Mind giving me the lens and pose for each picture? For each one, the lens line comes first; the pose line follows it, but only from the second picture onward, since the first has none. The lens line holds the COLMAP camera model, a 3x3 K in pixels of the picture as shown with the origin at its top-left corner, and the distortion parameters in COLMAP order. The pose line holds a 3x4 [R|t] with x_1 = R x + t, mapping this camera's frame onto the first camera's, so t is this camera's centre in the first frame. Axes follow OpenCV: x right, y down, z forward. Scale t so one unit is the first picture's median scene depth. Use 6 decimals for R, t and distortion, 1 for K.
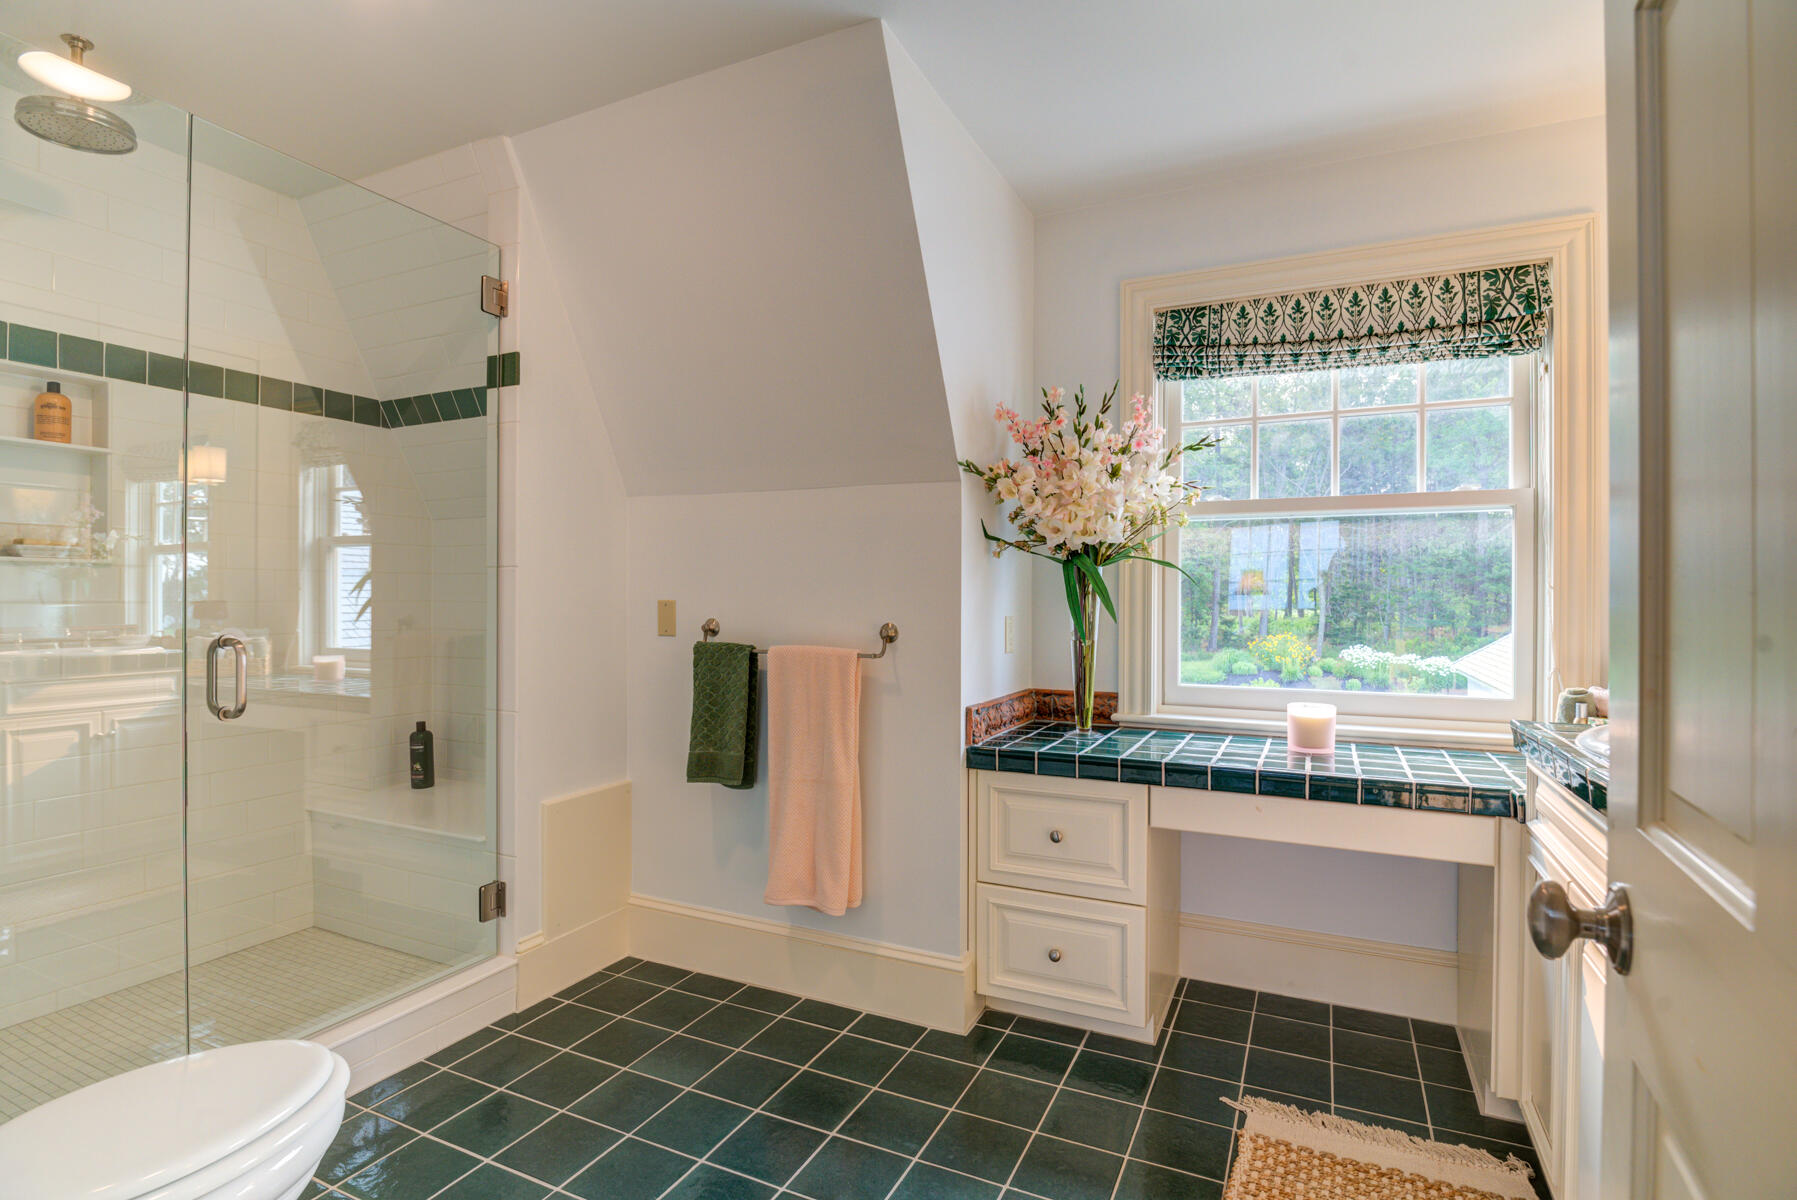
lens RADIAL K [[881.8, 0, 898.5], [0, 881.8, 600.0], [0, 0, 1]] dist [-0.003096, -0.000340]
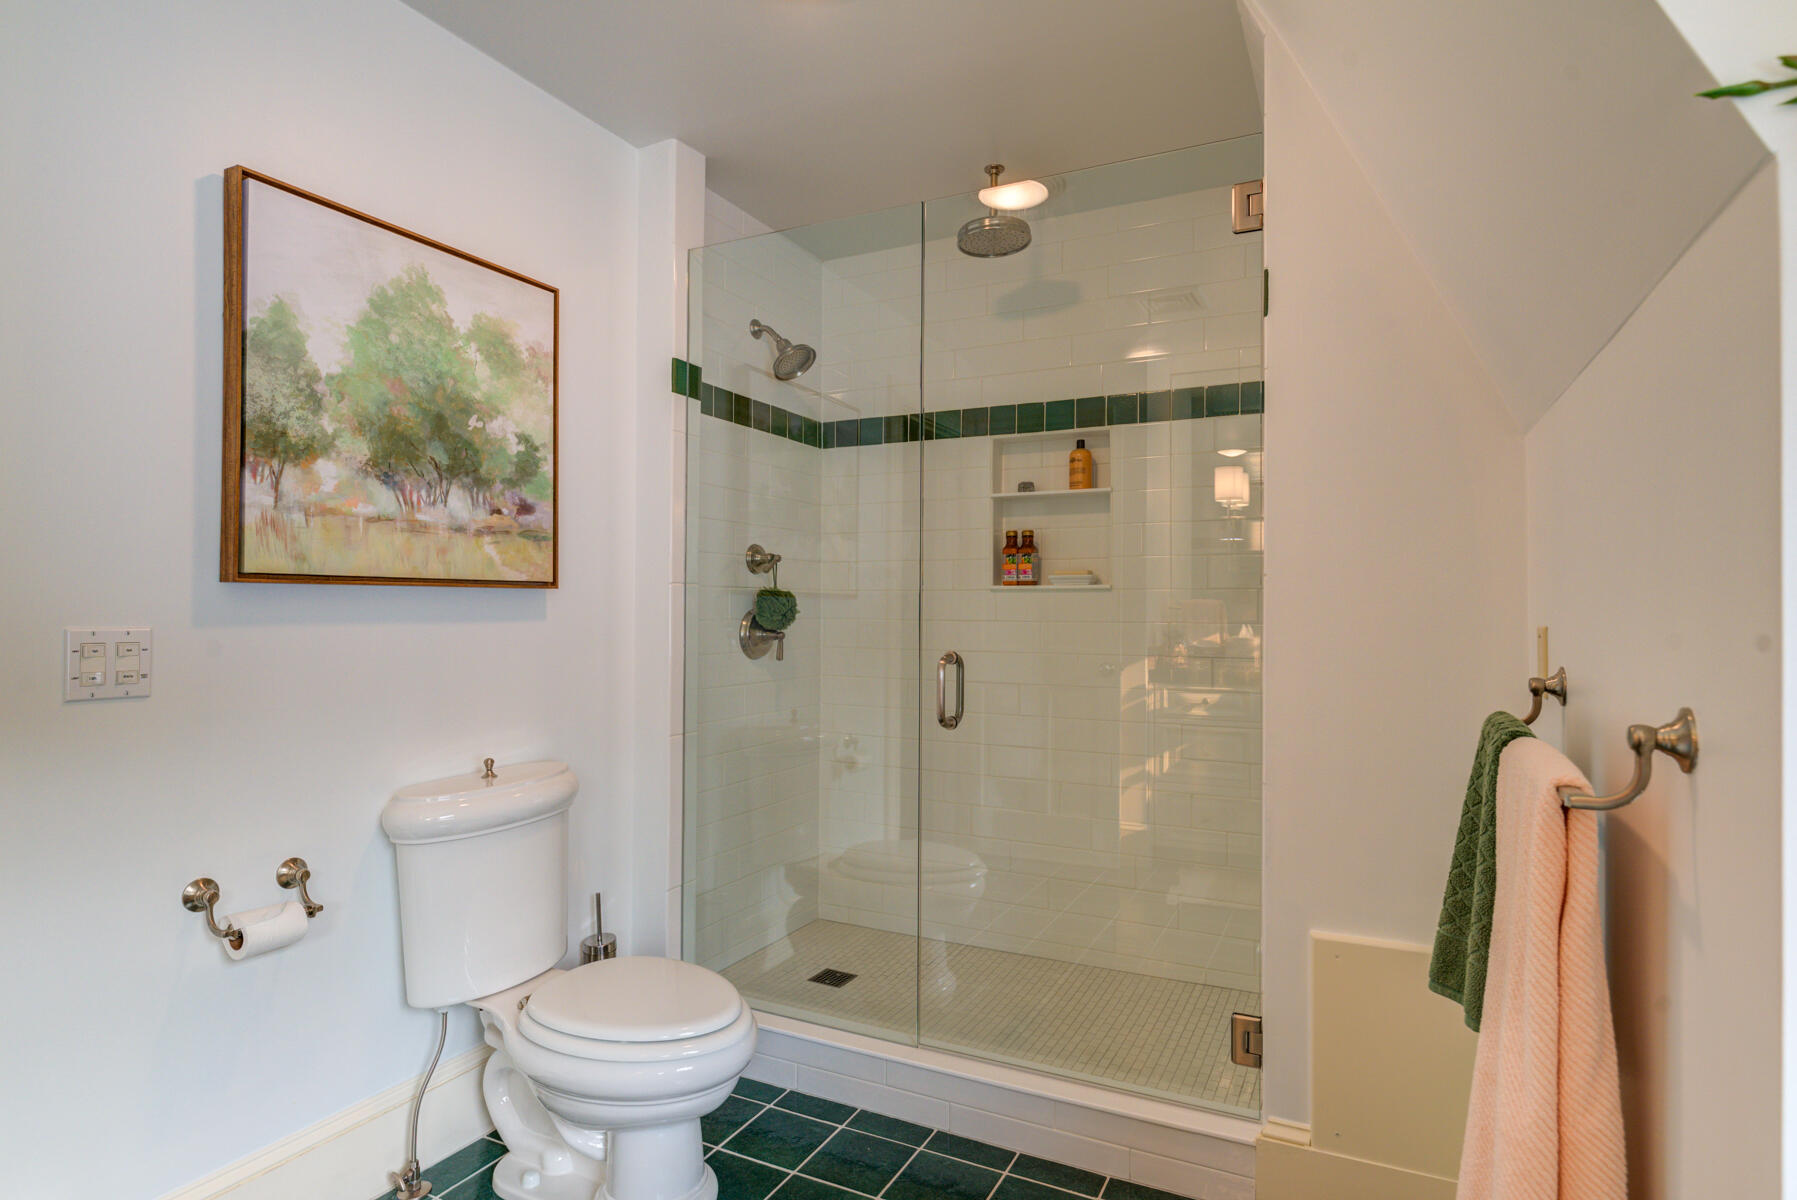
lens RADIAL K [[973.2, 0, 898.5], [0, 973.2, 600.0], [0, 0, 1]] dist [0.000716, 0.000324]
pose [[-0.022766, -0.014714, -0.999633, 0.375782], [-0.009951, 0.999845, -0.014491, -0.006402], [0.999691, 0.009617, -0.022909, 0.782572]]
